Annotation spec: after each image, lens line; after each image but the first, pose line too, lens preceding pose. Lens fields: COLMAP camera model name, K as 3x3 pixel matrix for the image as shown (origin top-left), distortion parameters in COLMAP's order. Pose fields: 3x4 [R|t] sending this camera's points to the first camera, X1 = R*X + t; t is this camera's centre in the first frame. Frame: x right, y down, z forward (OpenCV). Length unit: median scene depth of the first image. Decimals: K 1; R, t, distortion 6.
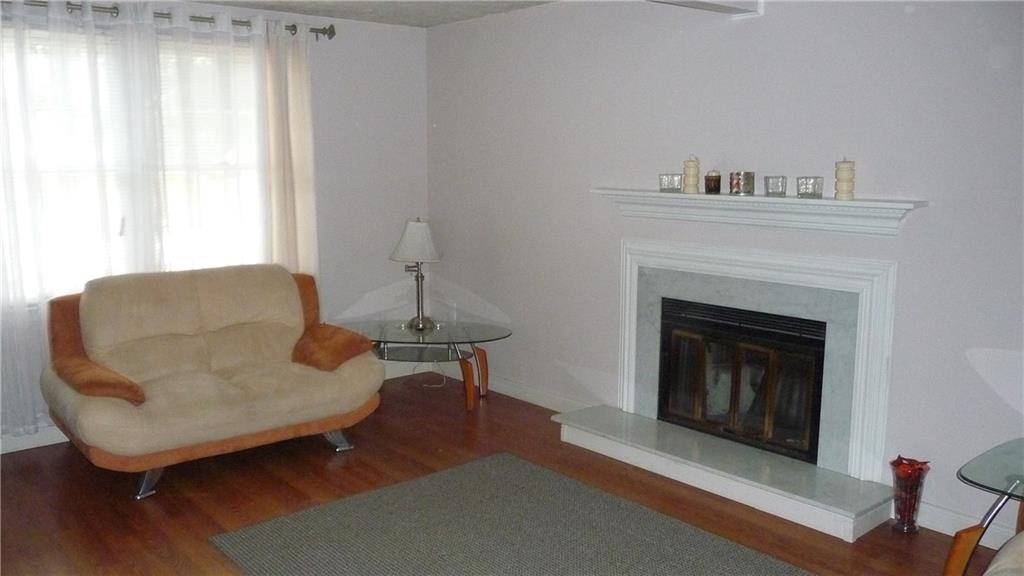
lens RADIAL K [[859.2, 0, 516.5], [0, 859.2, 294.1], [0, 0, 1]] dist [-0.036401, 0.023678]
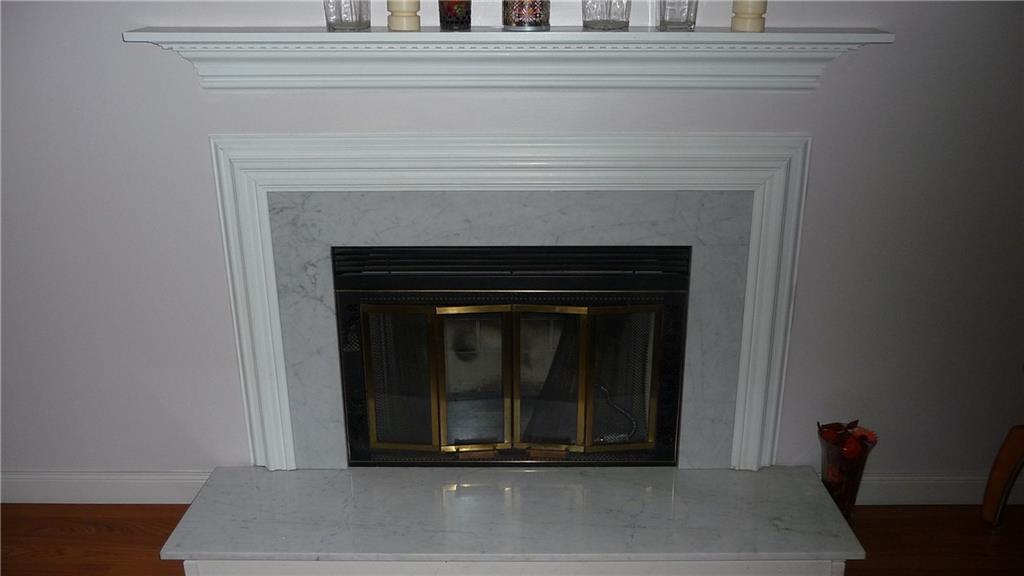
lens RADIAL K [[859.2, 0, 504.3], [0, 859.2, 296.2], [0, 0, 1]] dist [-0.036401, 0.023678]
pose [[0.660095, -0.262054, 0.703990, -0.137978], [0.119578, 0.961883, 0.245930, -0.088259], [-0.741603, -0.078156, 0.666270, 0.647871]]
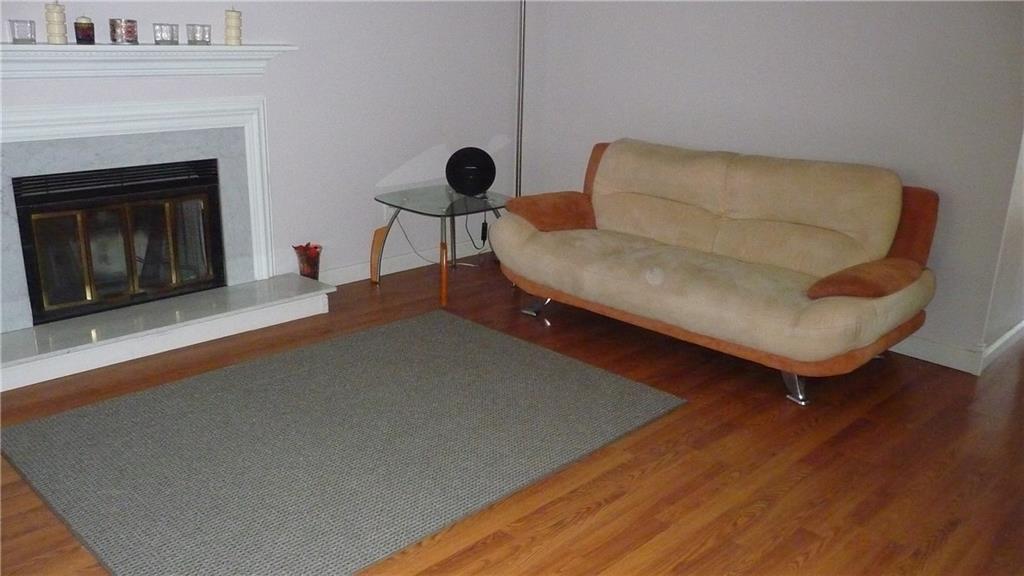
lens RADIAL K [[859.2, 0, 521.4], [0, 859.2, 290.3], [0, 0, 1]] dist [-0.036401, 0.023678]
pose [[-0.104786, -0.309421, 0.945134, -0.733268], [0.109756, 0.940962, 0.320224, -0.110729], [-0.988420, 0.137290, -0.064639, 0.653369]]
